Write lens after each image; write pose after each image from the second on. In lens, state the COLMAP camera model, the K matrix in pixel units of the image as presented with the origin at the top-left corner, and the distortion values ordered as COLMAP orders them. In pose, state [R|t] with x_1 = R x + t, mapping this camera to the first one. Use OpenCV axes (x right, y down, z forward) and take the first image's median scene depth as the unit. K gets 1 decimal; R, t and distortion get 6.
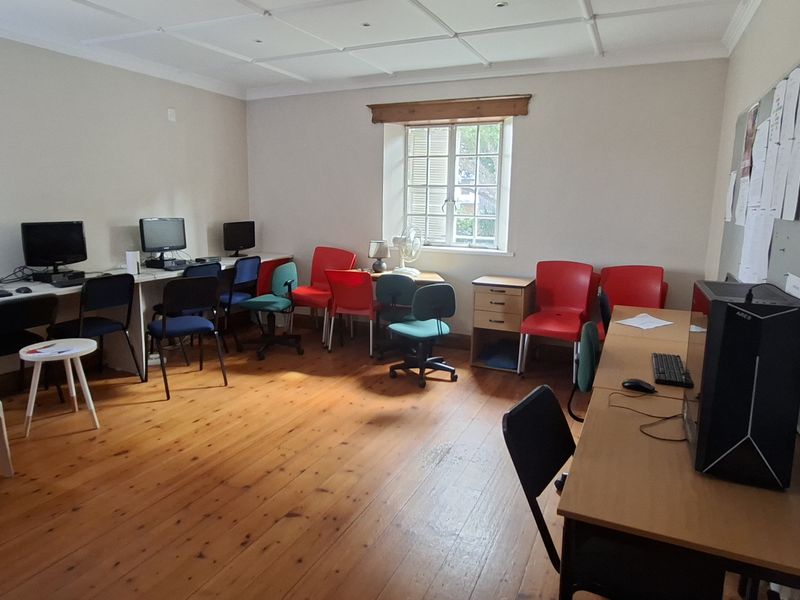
lens RADIAL K [[517.4, 0, 401.6], [0, 517.4, 295.4], [0, 0, 1]] dist [-0.012354, -0.002187]
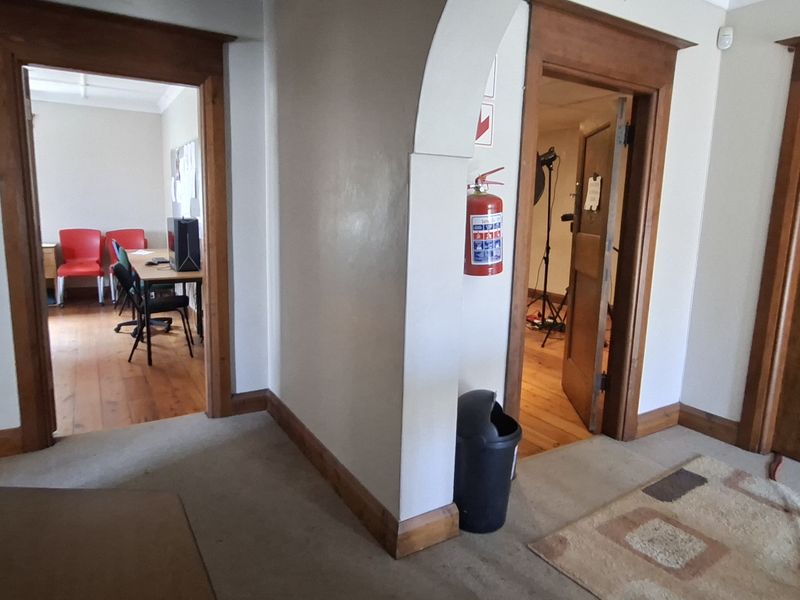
lens RADIAL K [[517.4, 0, 399.8], [0, 517.4, 297.5], [0, 0, 1]] dist [-0.012354, -0.002187]
pose [[0.564151, -0.119976, 0.816908, -0.456888], [0.122613, 0.990590, 0.060808, 0.170623], [-0.816517, 0.065858, 0.573553, -0.698284]]
